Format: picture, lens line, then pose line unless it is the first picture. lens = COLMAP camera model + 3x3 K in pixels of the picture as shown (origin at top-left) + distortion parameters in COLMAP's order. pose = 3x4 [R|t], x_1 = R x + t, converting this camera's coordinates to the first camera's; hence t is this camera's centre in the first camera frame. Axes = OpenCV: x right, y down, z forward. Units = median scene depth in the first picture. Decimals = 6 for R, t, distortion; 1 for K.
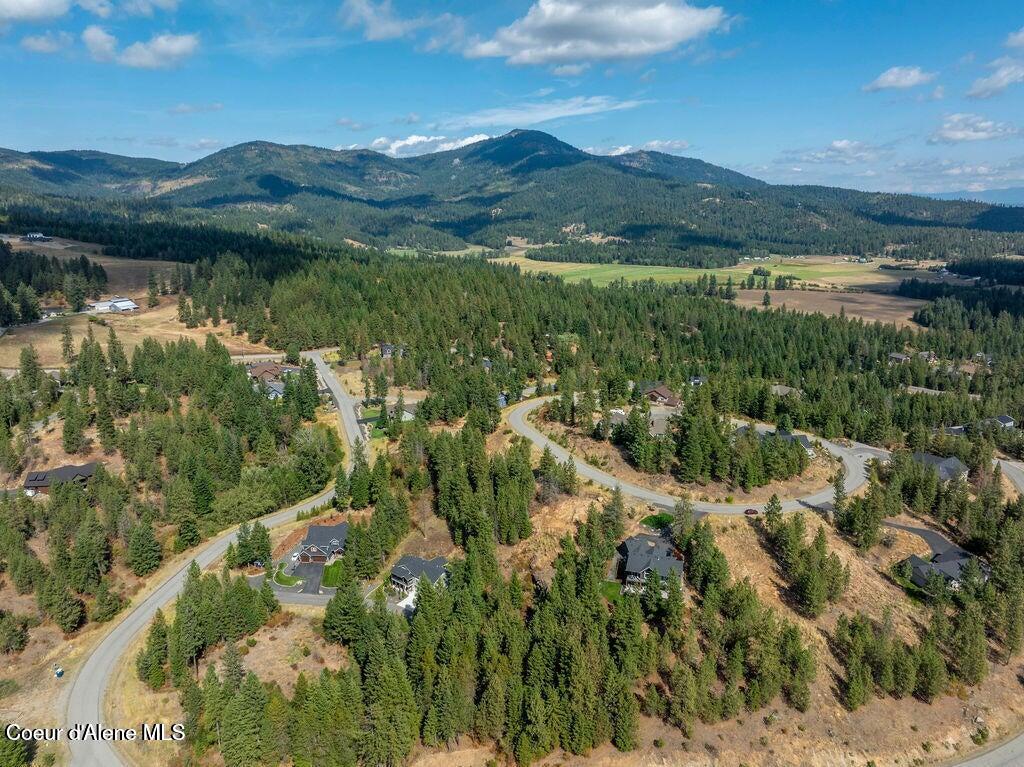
lens RADIAL K [[744.8, 0, 513.6], [0, 744.8, 386.3], [0, 0, 1]] dist [-0.036993, 0.023450]
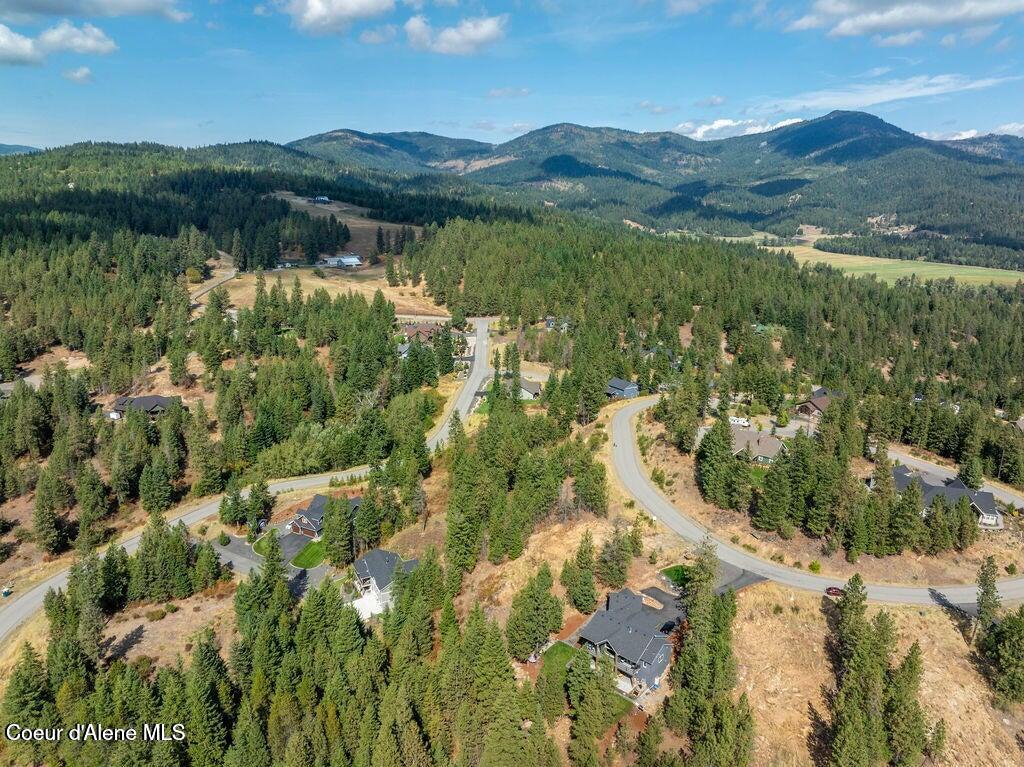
lens RADIAL K [[716.0, 0, 517.9], [0, 716.0, 389.6], [0, 0, 1]] dist [-0.028823, 0.011341]
pose [[0.915999, 0.128047, -0.380198, 0.069907], [-0.116286, 0.991755, 0.053850, -0.004560], [0.383958, -0.005115, 0.923336, 0.066557]]
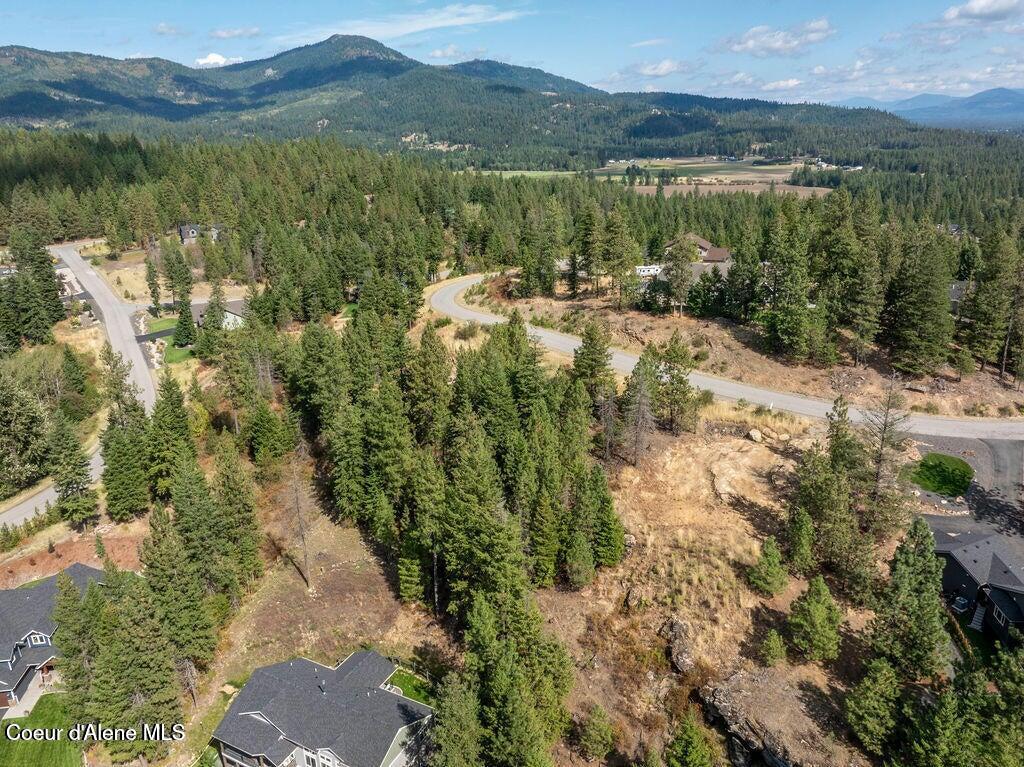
lens RADIAL K [[744.8, 0, 513.6], [0, 744.8, 386.3], [0, 0, 1]] dist [-0.036993, 0.023450]
pose [[0.974229, -0.083957, 0.209354, -0.022276], [0.067156, 0.994019, 0.086118, 0.020229], [-0.215332, -0.069839, 0.974040, 0.157080]]
